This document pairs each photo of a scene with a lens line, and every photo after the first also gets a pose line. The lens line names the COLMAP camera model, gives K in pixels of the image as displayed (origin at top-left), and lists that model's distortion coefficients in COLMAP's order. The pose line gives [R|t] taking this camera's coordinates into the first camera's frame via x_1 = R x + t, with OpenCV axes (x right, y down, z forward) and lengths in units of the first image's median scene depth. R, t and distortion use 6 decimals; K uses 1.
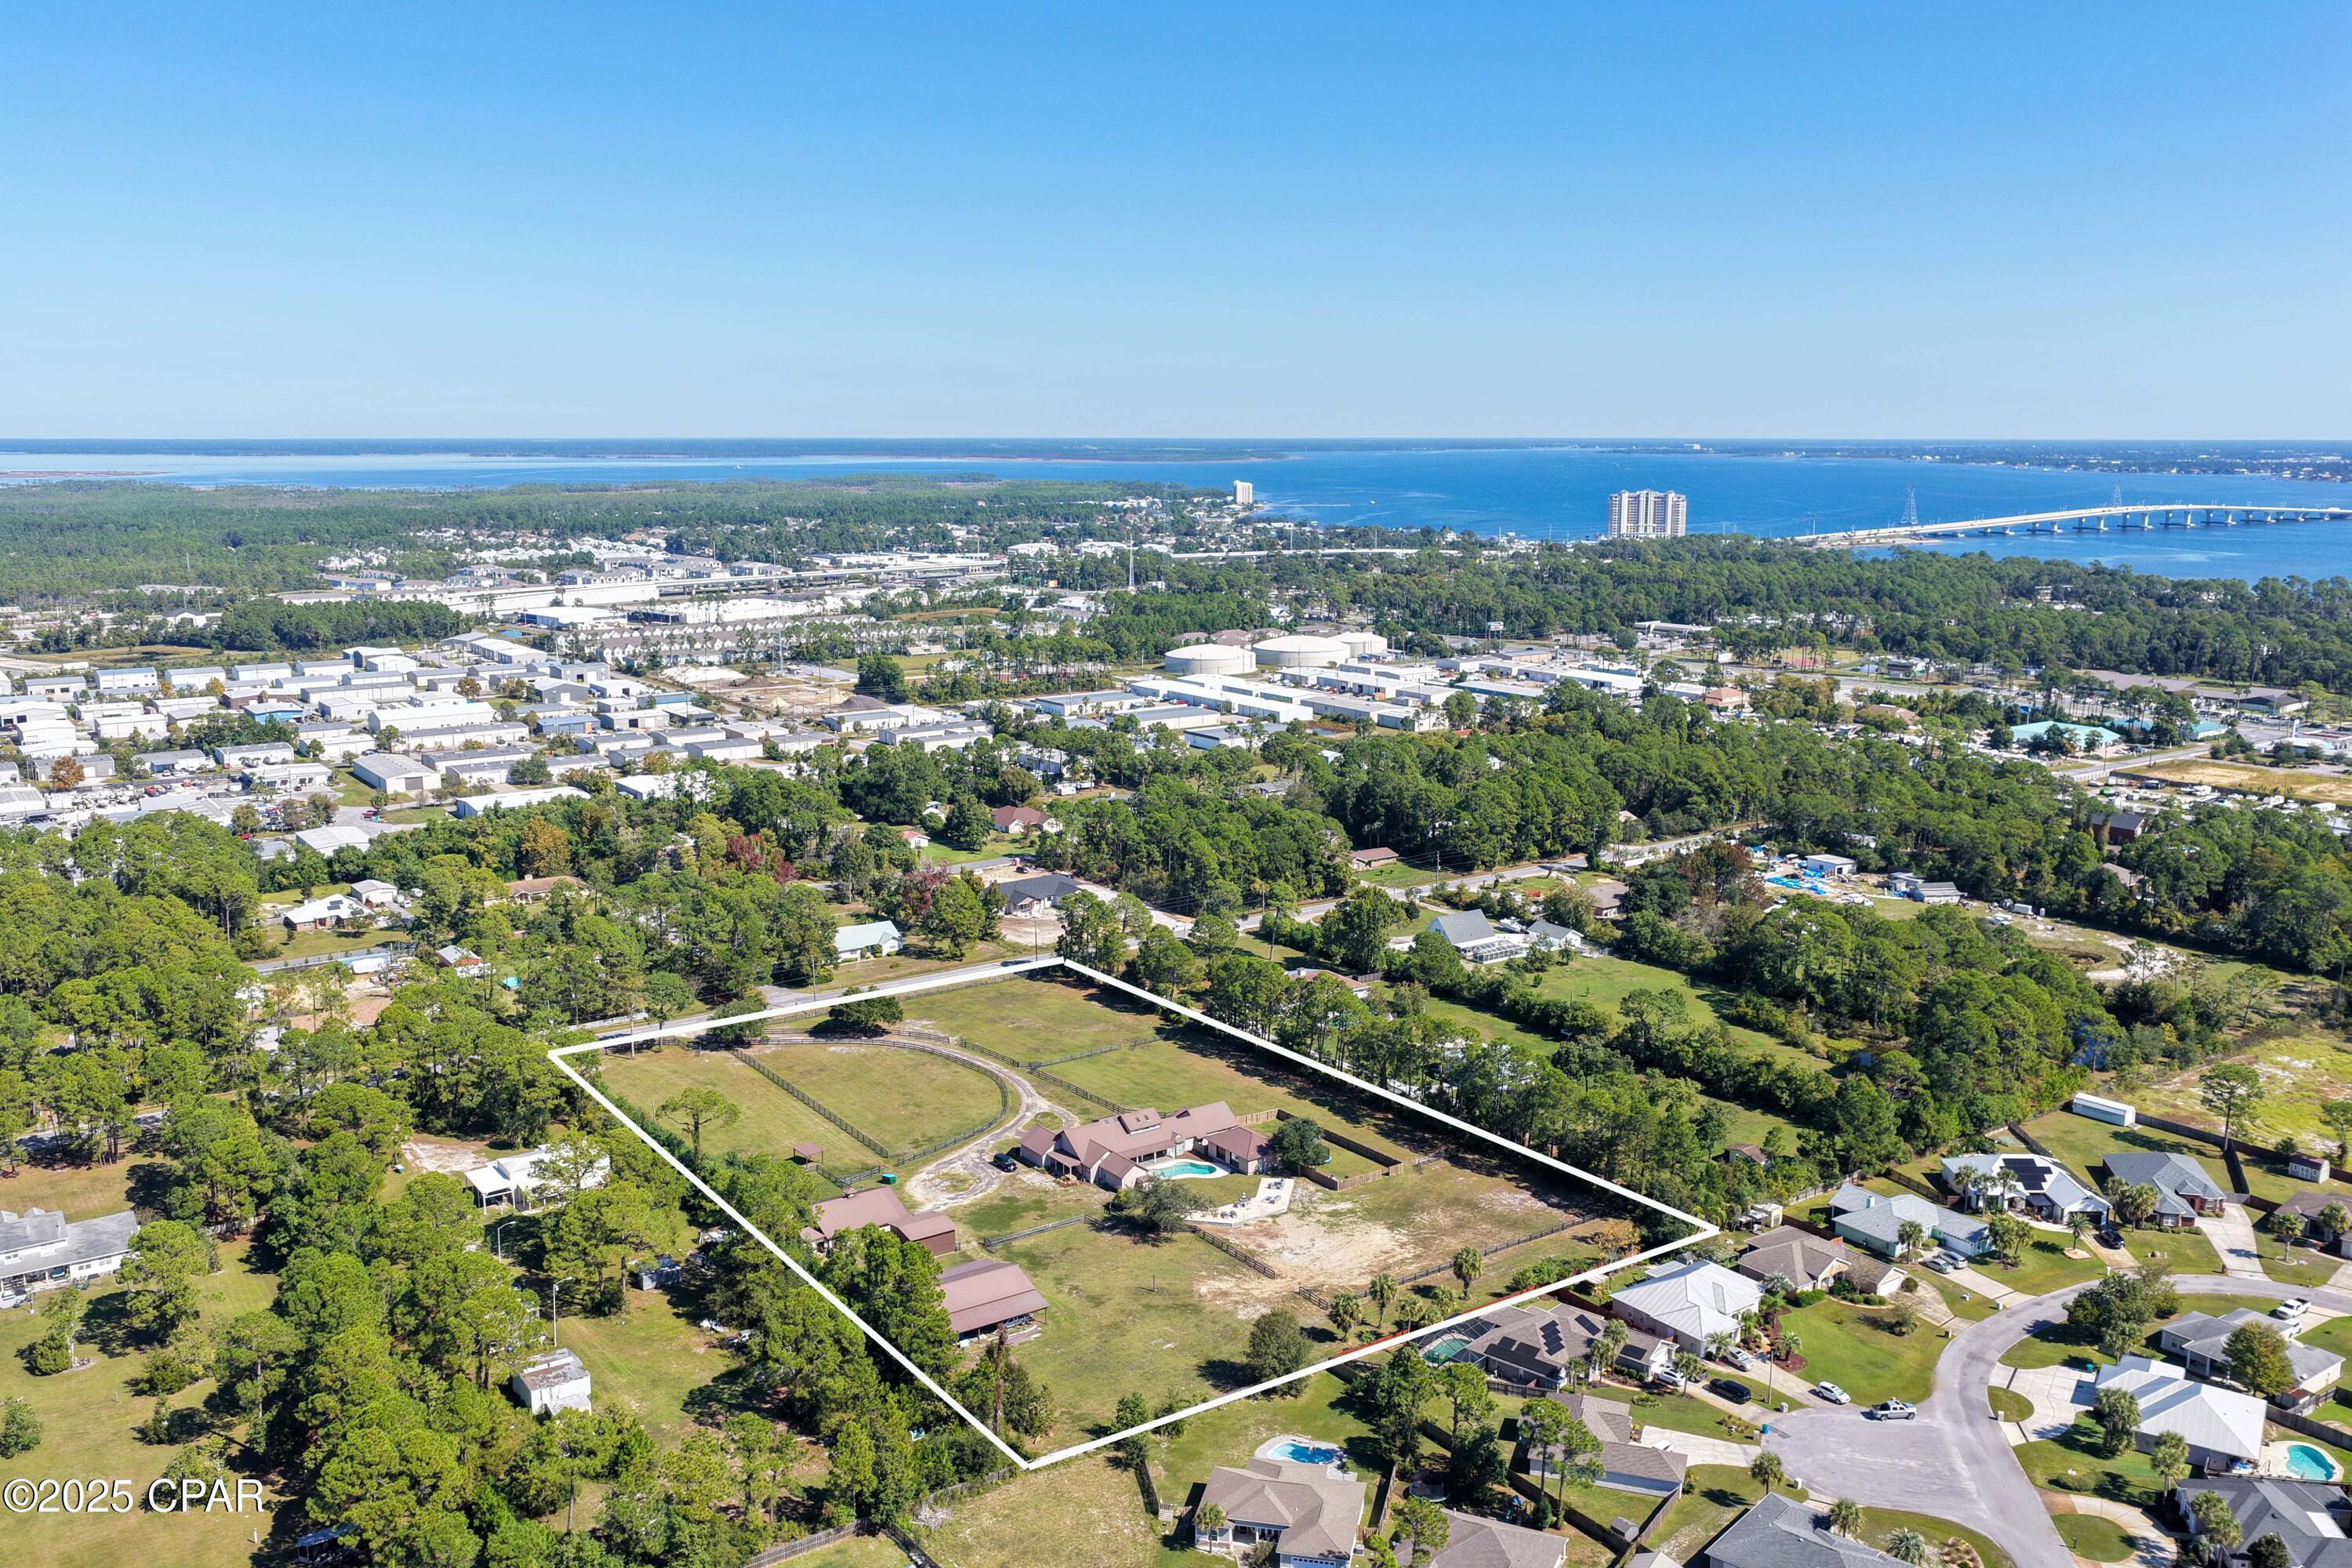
lens RADIAL K [[1953.9, 0, 1180.0], [0, 1953.9, 788.1], [0, 0, 1]] dist [-0.008961, 0.033234]
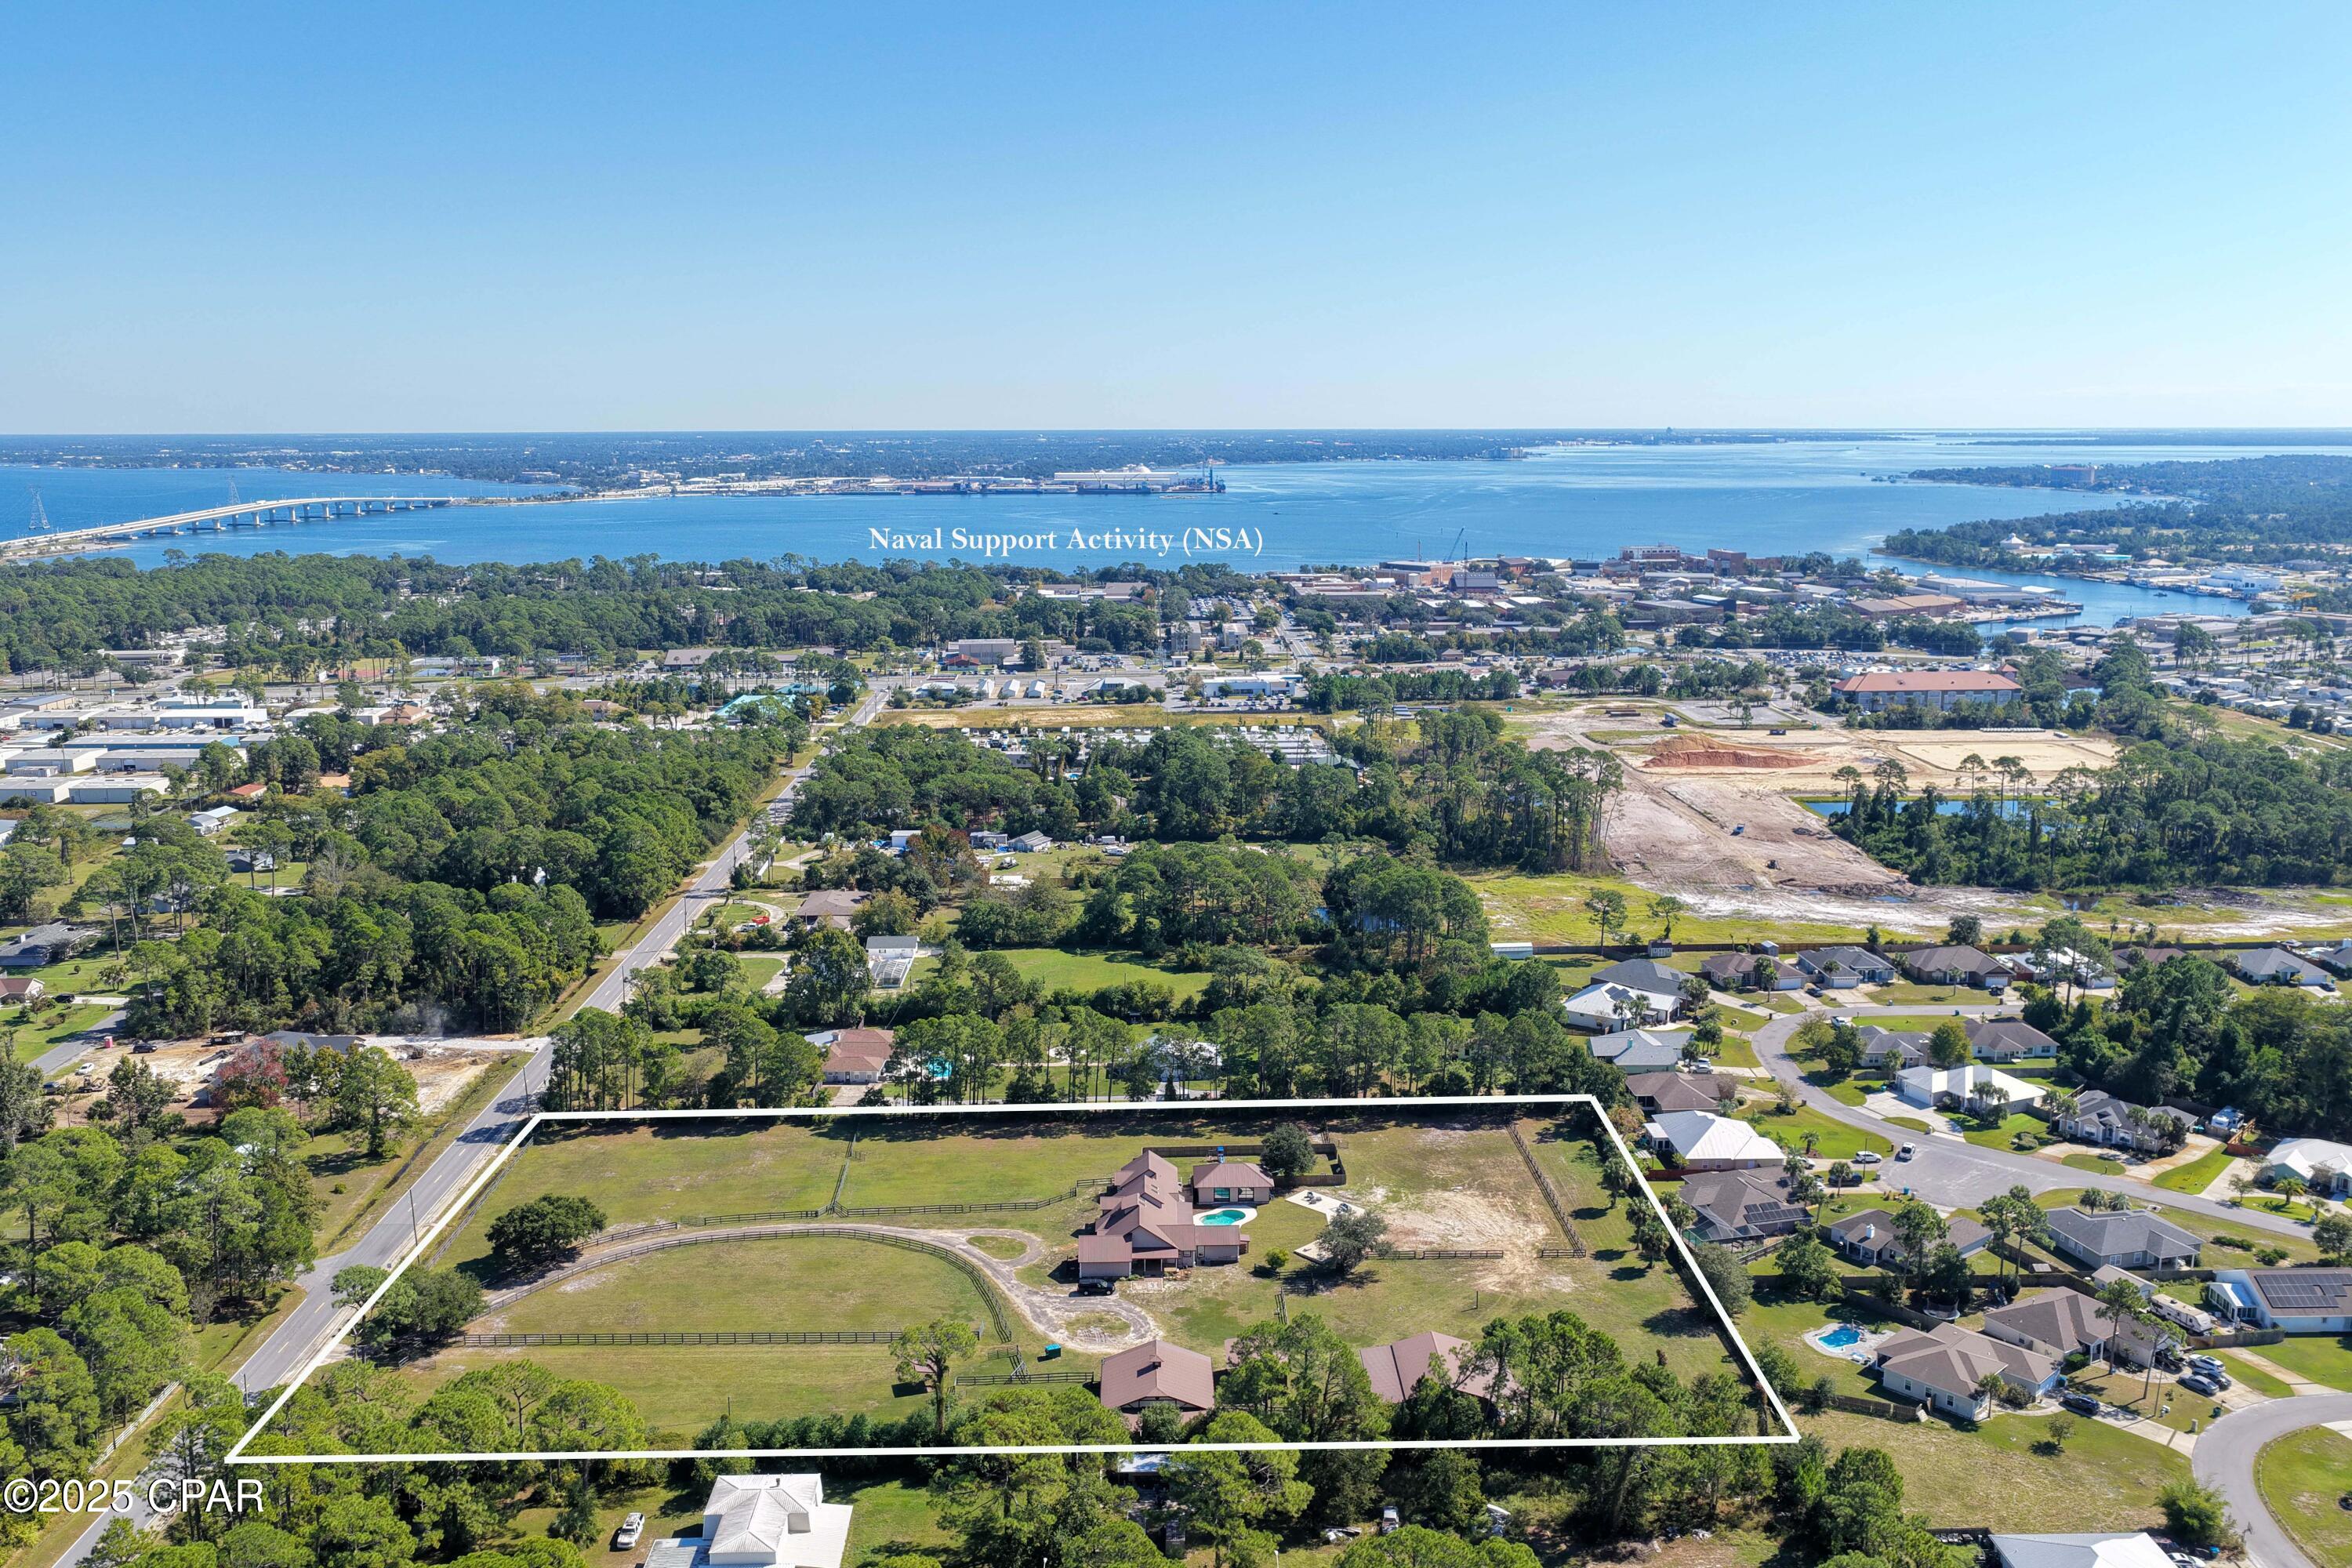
lens RADIAL K [[1953.9, 0, 1177.5], [0, 1953.9, 787.4], [0, 0, 1]] dist [-0.008961, 0.033234]
pose [[0.556603, -0.156268, 0.815949, -0.526233], [0.154259, 0.984511, 0.083322, -0.063776], [-0.816331, 0.079490, 0.572088, 0.334599]]
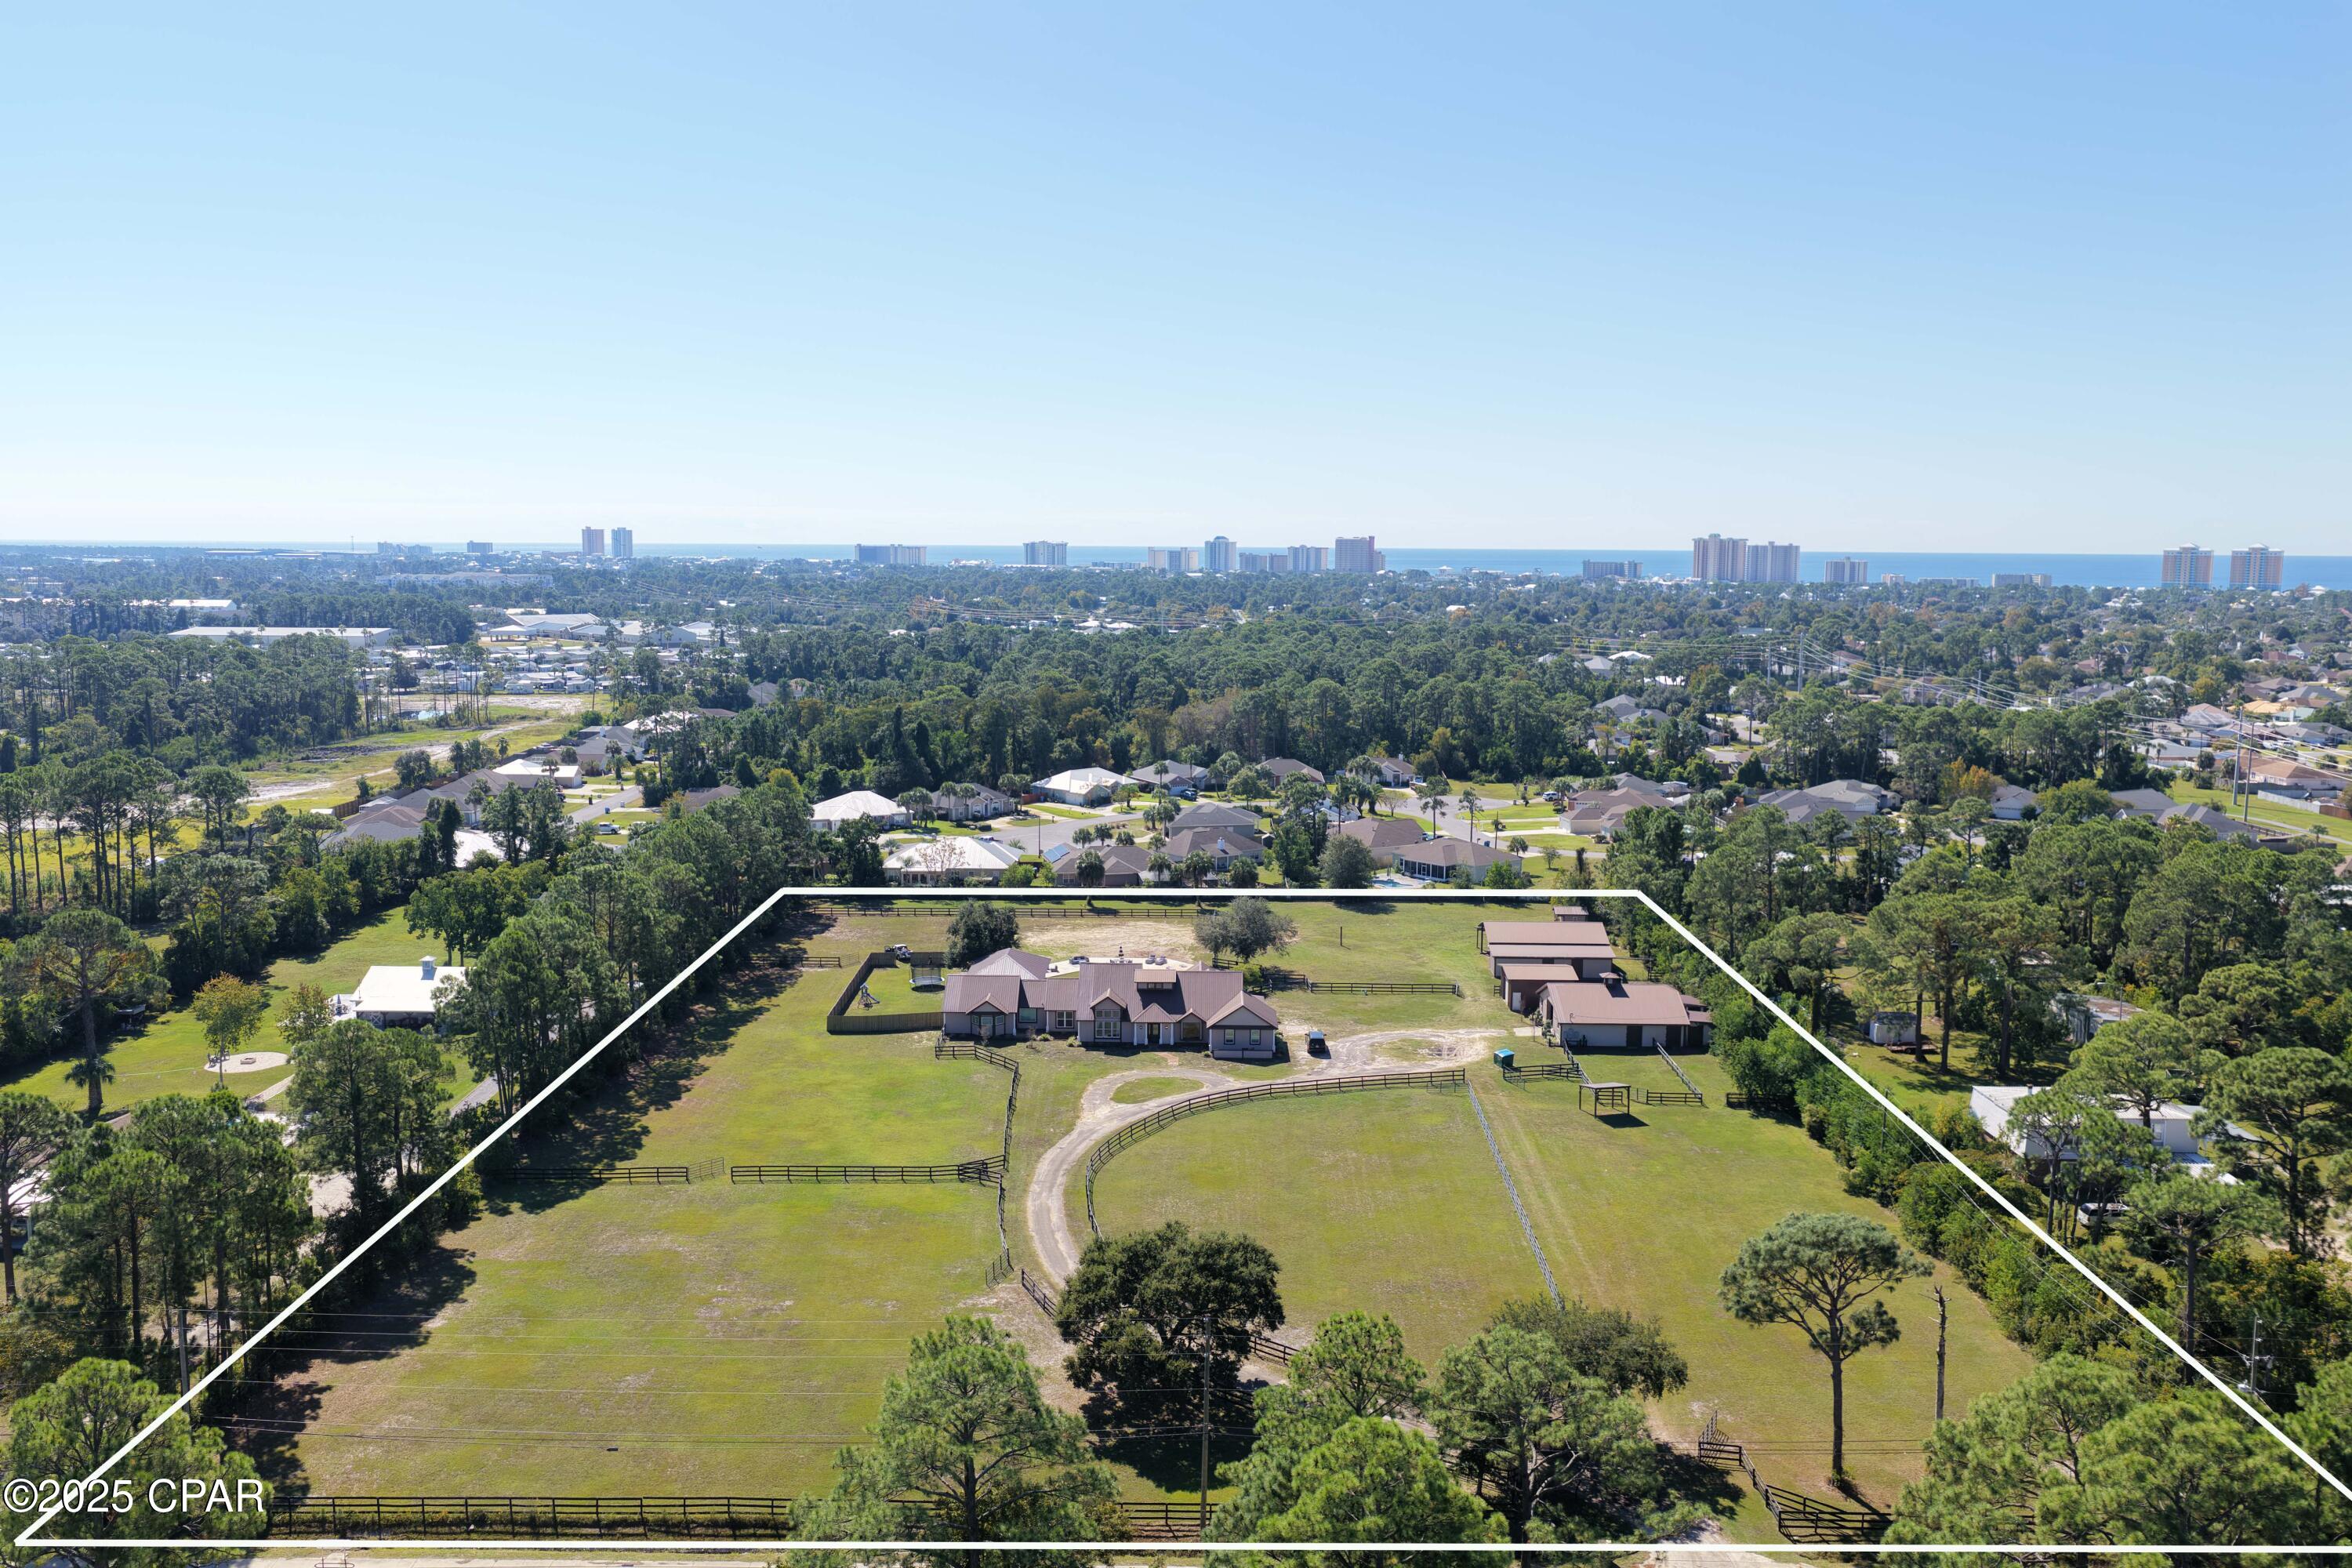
lens RADIAL K [[1953.9, 0, 1180.0], [0, 1953.9, 781.8], [0, 0, 1]] dist [-0.008961, 0.033234]
pose [[-0.818137, -0.079252, 0.569536, -0.291716], [0.091347, 0.959967, 0.264800, -0.042305], [-0.567721, 0.268668, -0.778145, 1.069367]]
